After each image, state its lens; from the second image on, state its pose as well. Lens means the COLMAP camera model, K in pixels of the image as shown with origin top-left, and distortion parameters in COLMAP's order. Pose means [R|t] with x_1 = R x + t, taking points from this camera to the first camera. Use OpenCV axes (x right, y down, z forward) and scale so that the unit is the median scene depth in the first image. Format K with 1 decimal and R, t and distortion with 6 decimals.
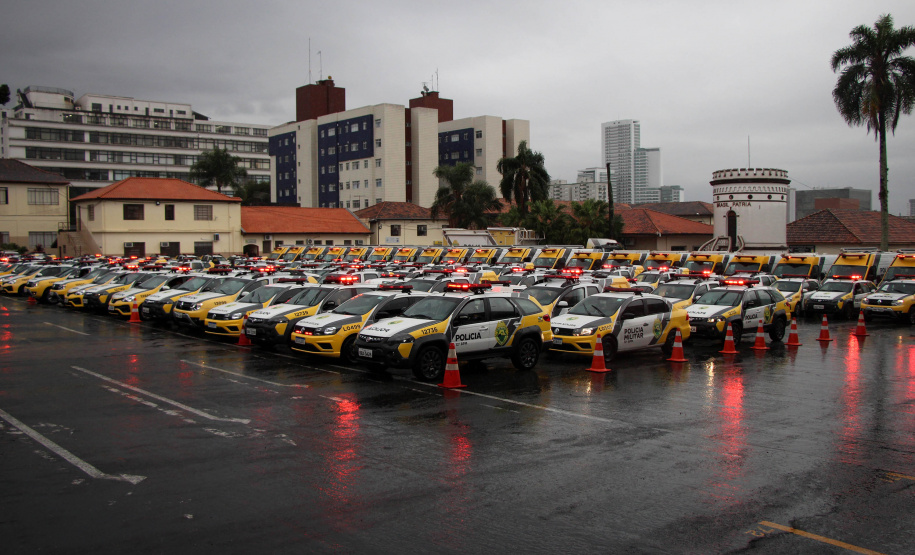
lens RADIAL K [[839.2, 0, 412.0], [0, 839.2, 235.8], [0, 0, 1]] dist [-0.027214, -0.003124]
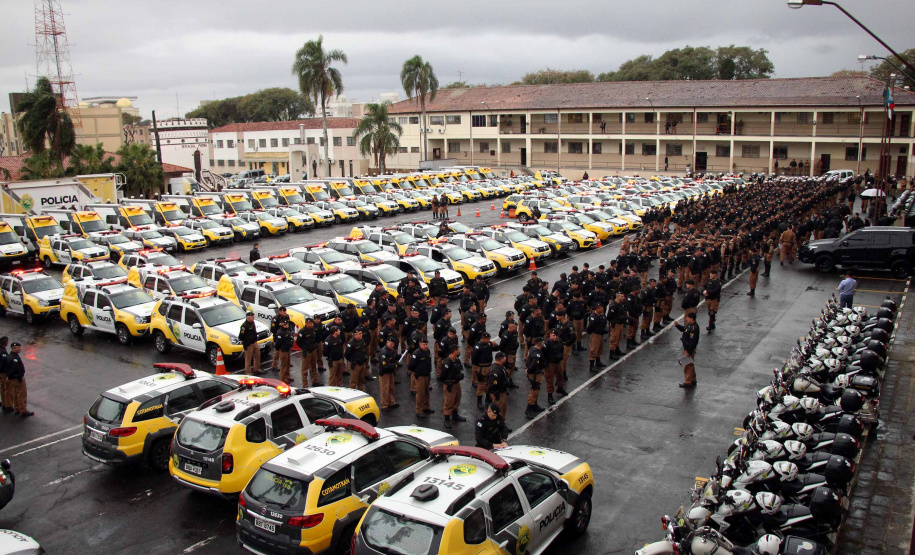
lens RADIAL K [[758.0, 0, 455.7], [0, 758.0, 301.7], [0, 0, 1]] dist [-0.080907, 0.007043]
pose [[-0.318954, -0.206219, 0.925063, -0.458294], [0.021487, 0.974218, 0.224585, -0.027000], [-0.947527, 0.091509, -0.306299, 0.493935]]
